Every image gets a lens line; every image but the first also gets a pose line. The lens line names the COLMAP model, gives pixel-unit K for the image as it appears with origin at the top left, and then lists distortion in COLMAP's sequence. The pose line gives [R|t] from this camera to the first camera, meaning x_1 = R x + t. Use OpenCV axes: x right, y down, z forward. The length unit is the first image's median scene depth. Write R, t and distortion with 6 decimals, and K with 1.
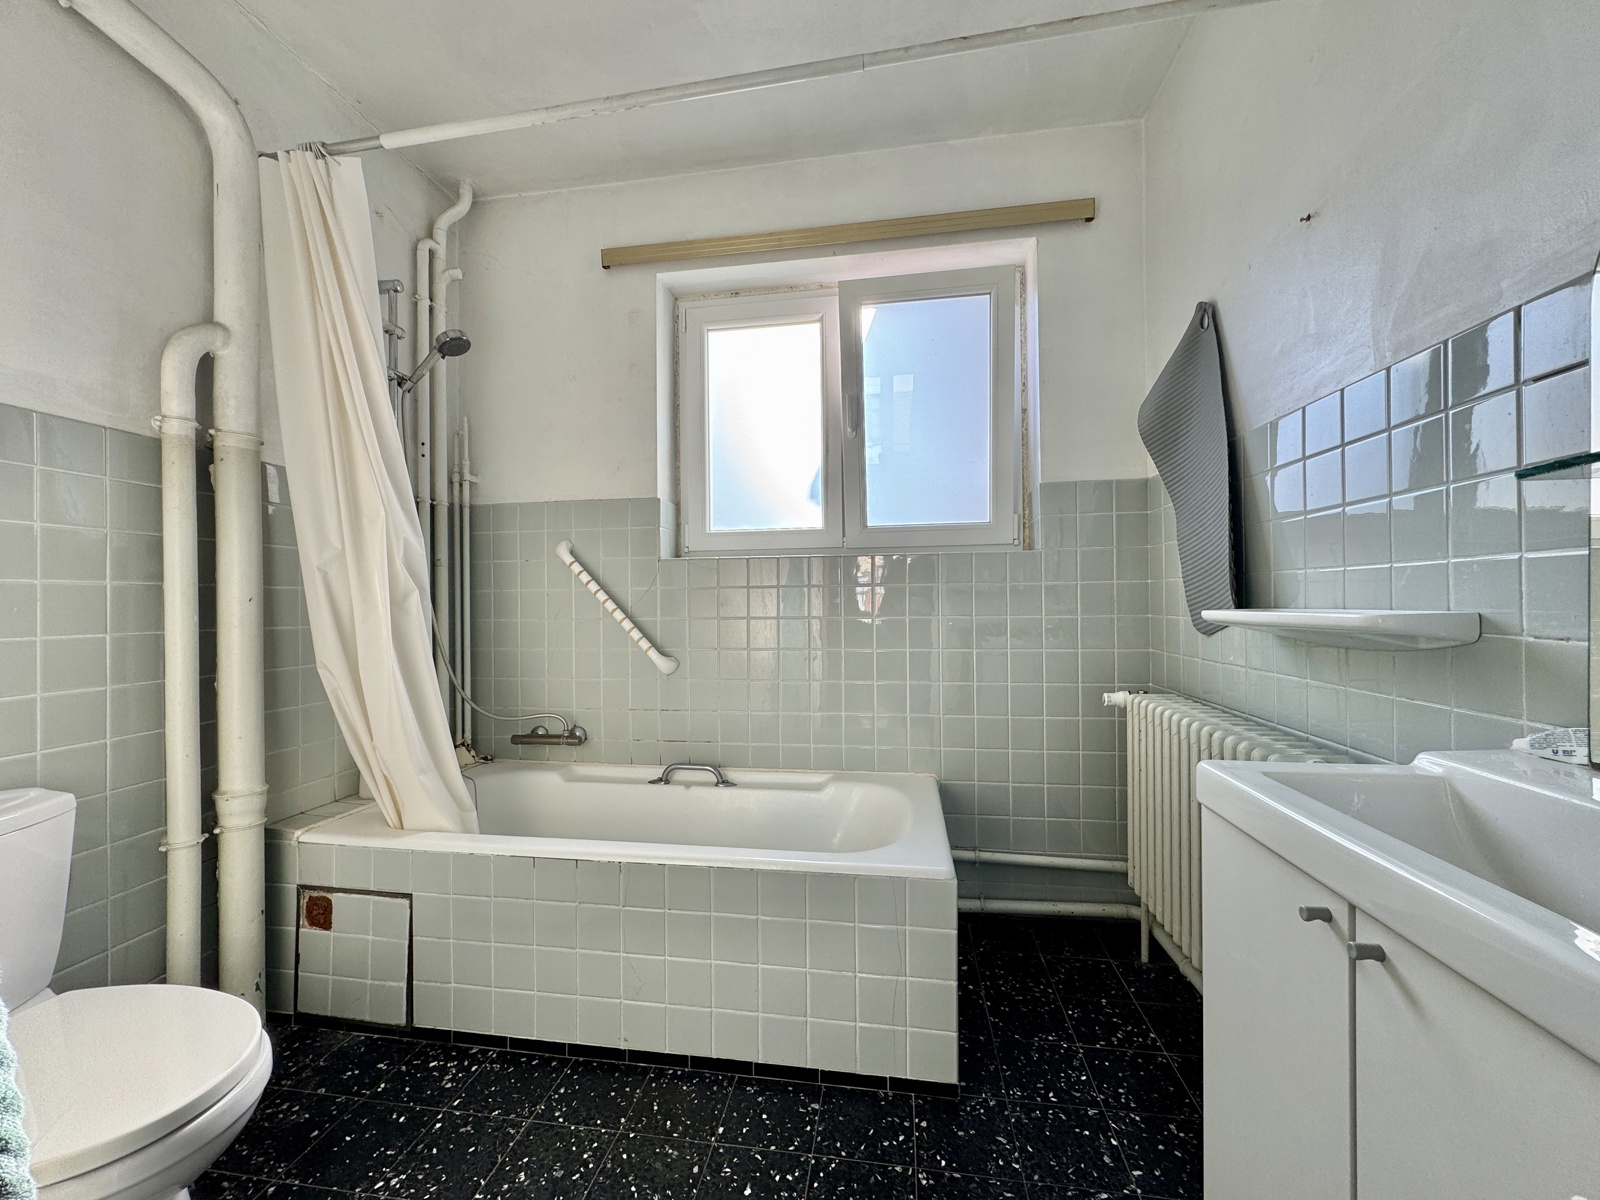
lens RADIAL K [[636.6, 0, 799.1], [0, 636.6, 598.1], [0, 0, 1]] dist [0.000359, -0.000123]
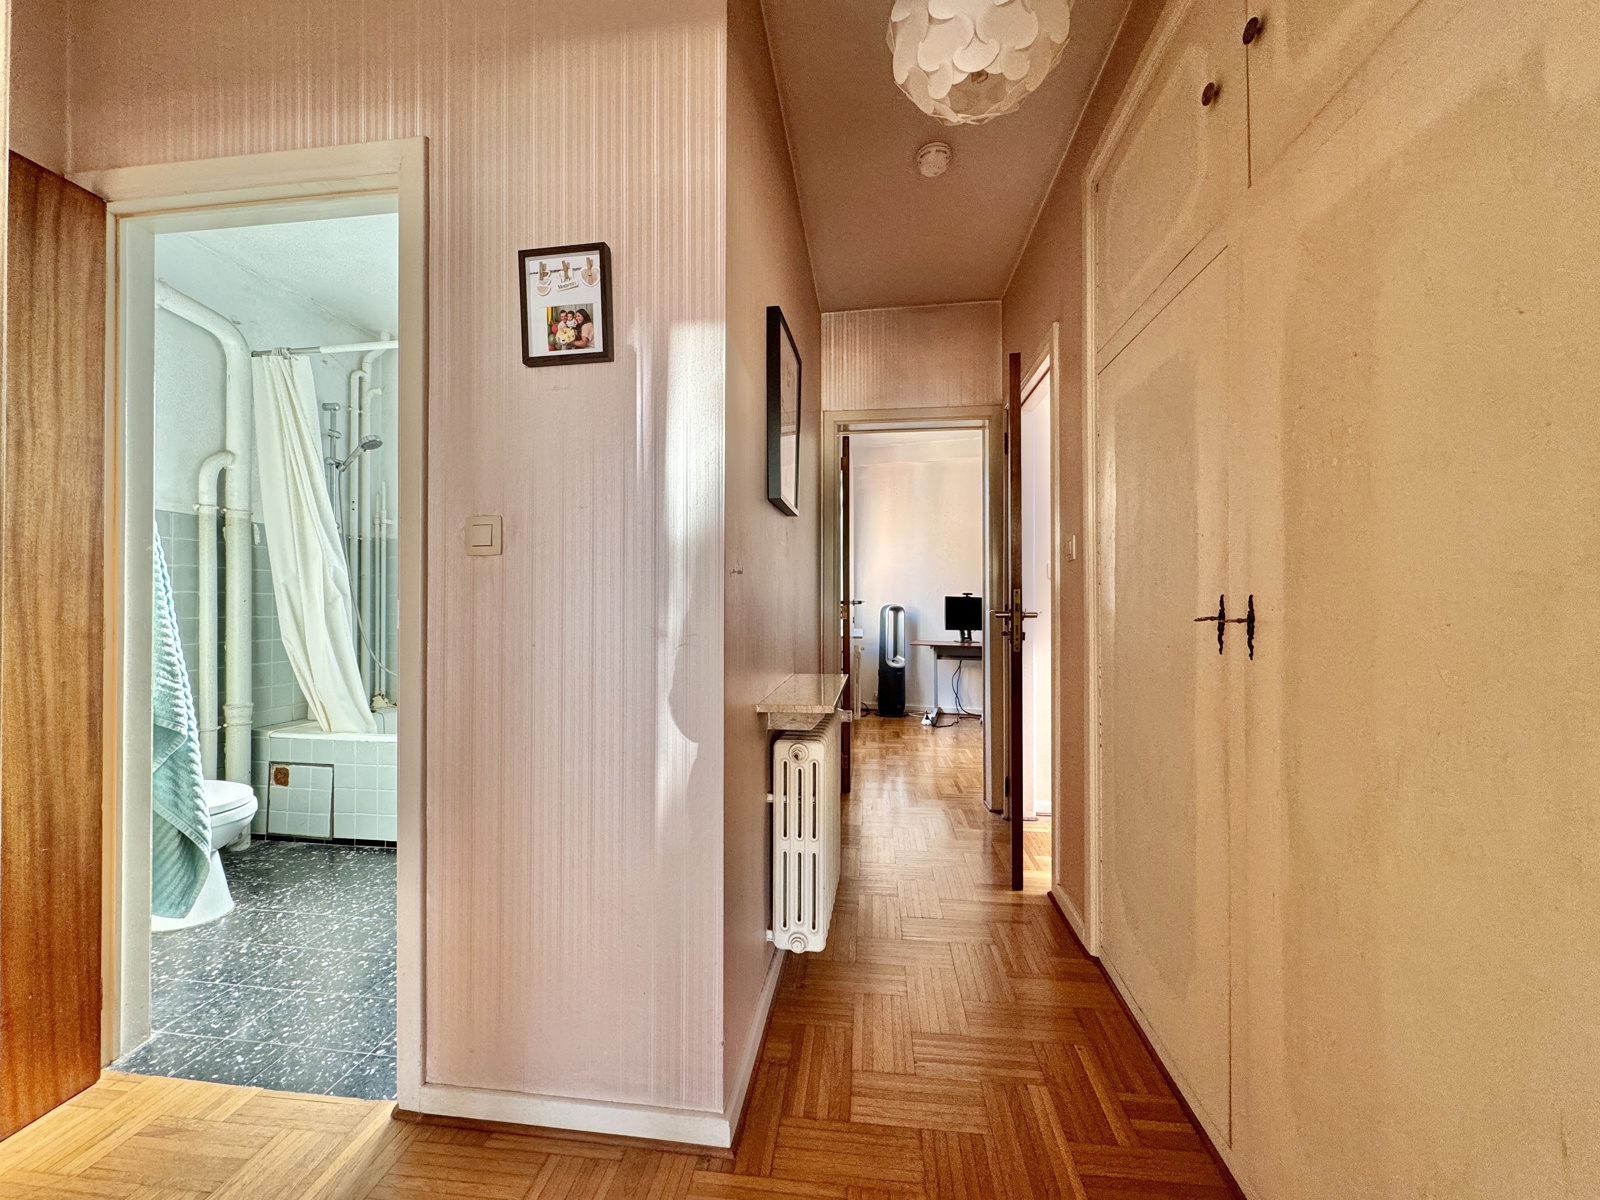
lens RADIAL K [[636.6, 0, 799.1], [0, 636.6, 598.1], [0, 0, 1]] dist [0.000359, -0.000123]
pose [[0.999556, 0.010927, 0.027736, 0.617084], [-0.010905, 0.999940, -0.000919, -0.019633], [-0.027745, 0.000617, 0.999615, -0.793099]]
